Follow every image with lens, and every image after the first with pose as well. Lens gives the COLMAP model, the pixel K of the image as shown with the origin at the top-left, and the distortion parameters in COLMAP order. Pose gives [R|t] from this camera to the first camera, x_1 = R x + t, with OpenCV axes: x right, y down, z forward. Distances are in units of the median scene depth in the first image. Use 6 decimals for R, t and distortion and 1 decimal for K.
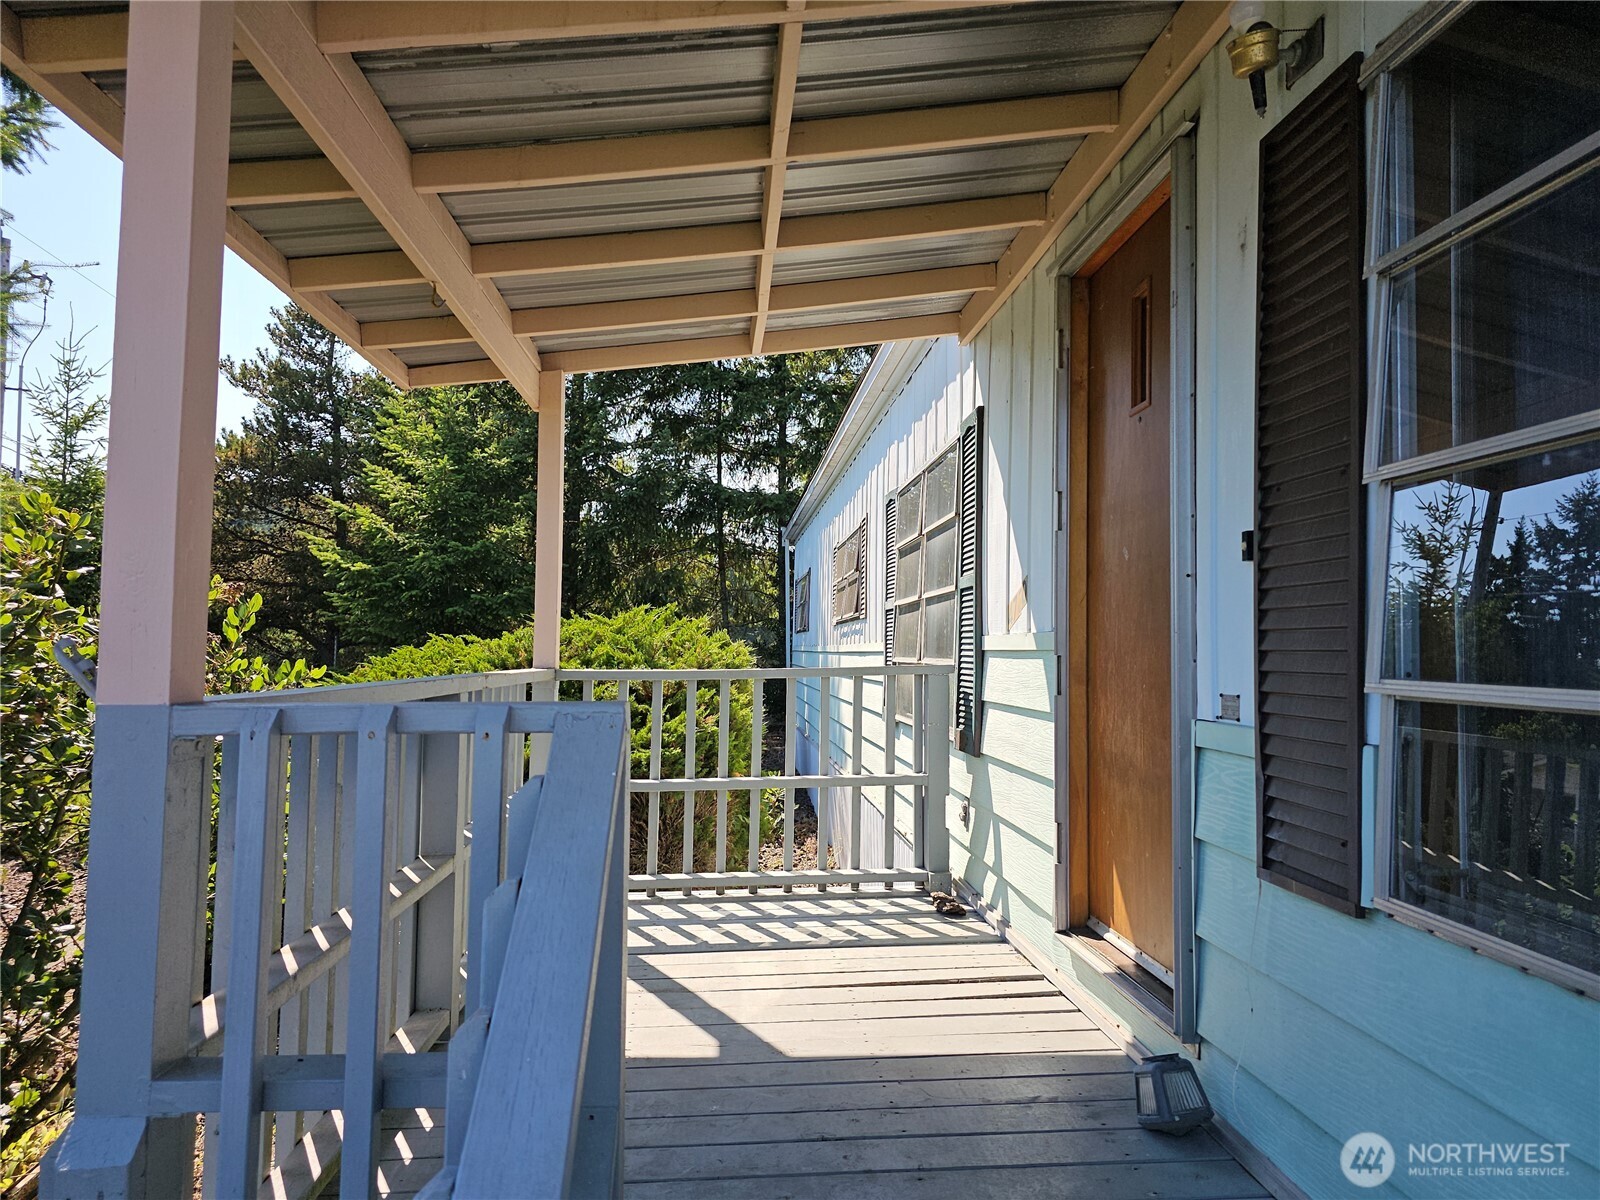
lens RADIAL K [[1077.2, 0, 804.1], [0, 1077.2, 600.5], [0, 0, 1]] dist [0.024521, -0.013771]
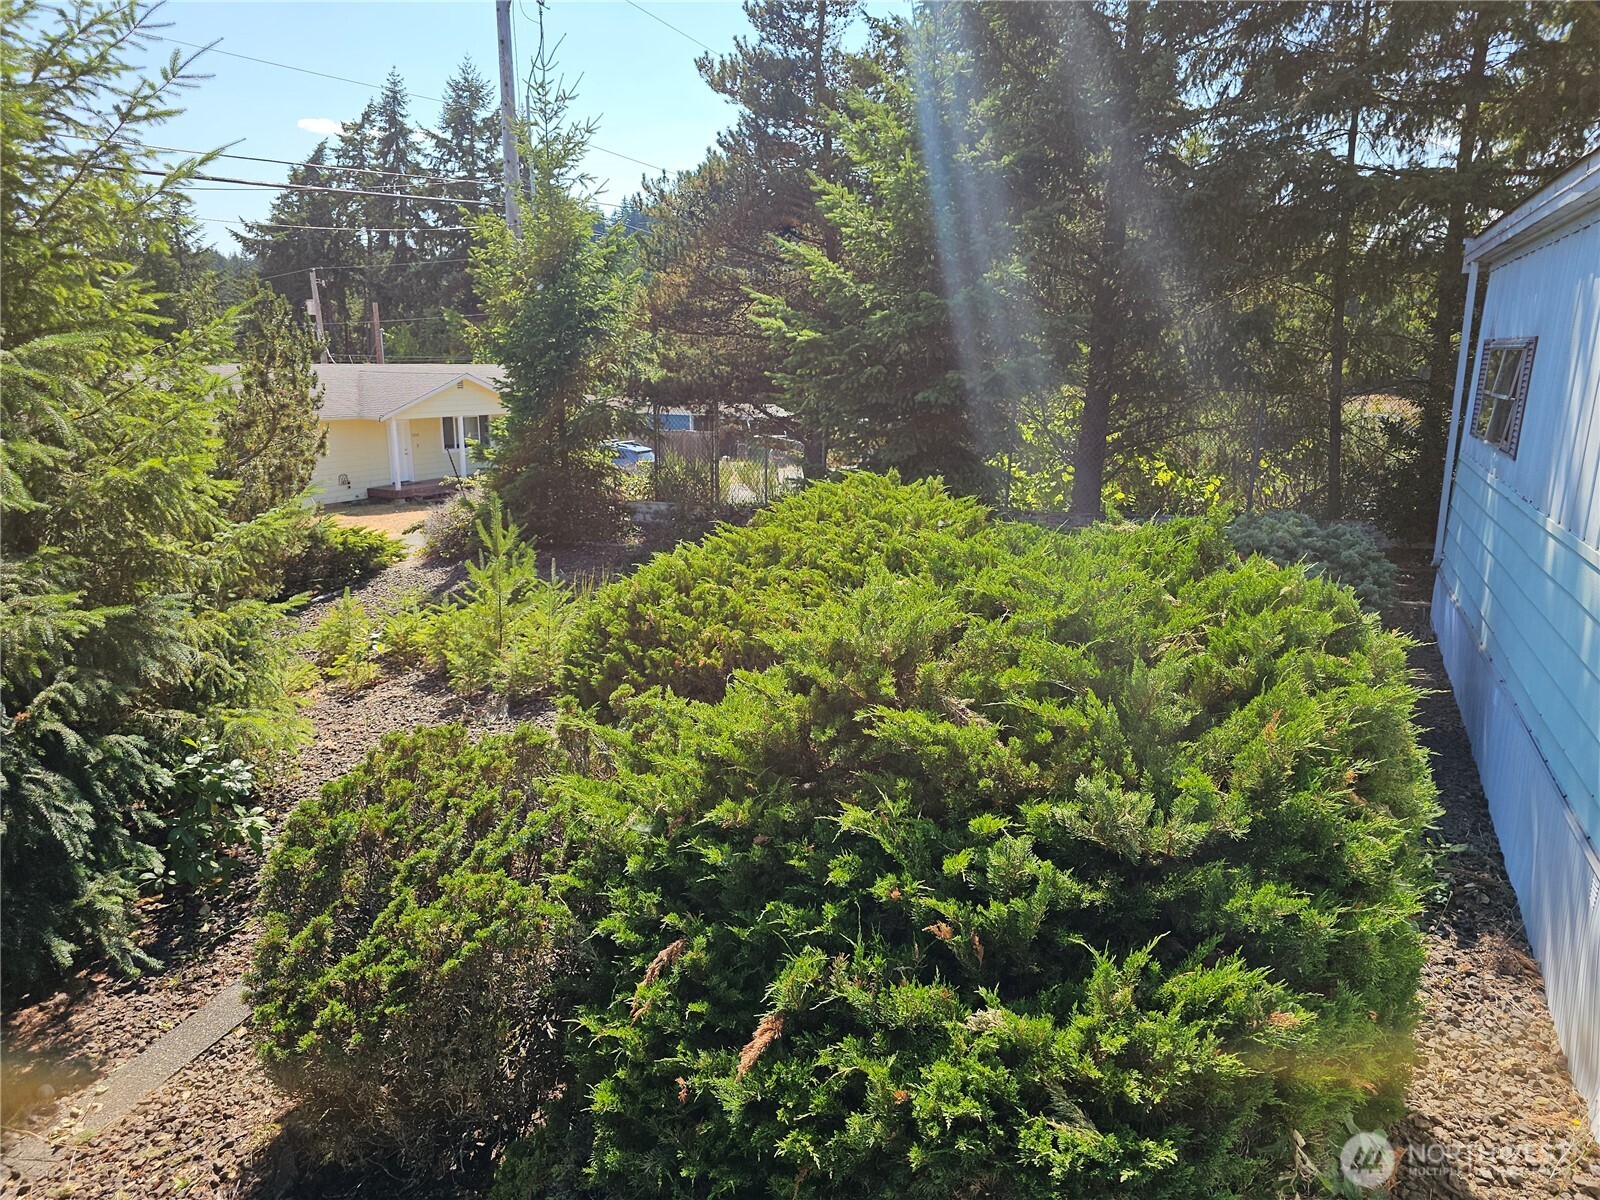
lens RADIAL K [[1077.2, 0, 808.1], [0, 1077.2, 613.5], [0, 0, 1]] dist [0.024521, -0.013771]
pose [[0.873210, 0.106523, -0.475559, -0.025392], [0.030153, 0.962140, 0.270882, -0.035413], [0.486410, -0.250876, 0.836939, 0.239820]]
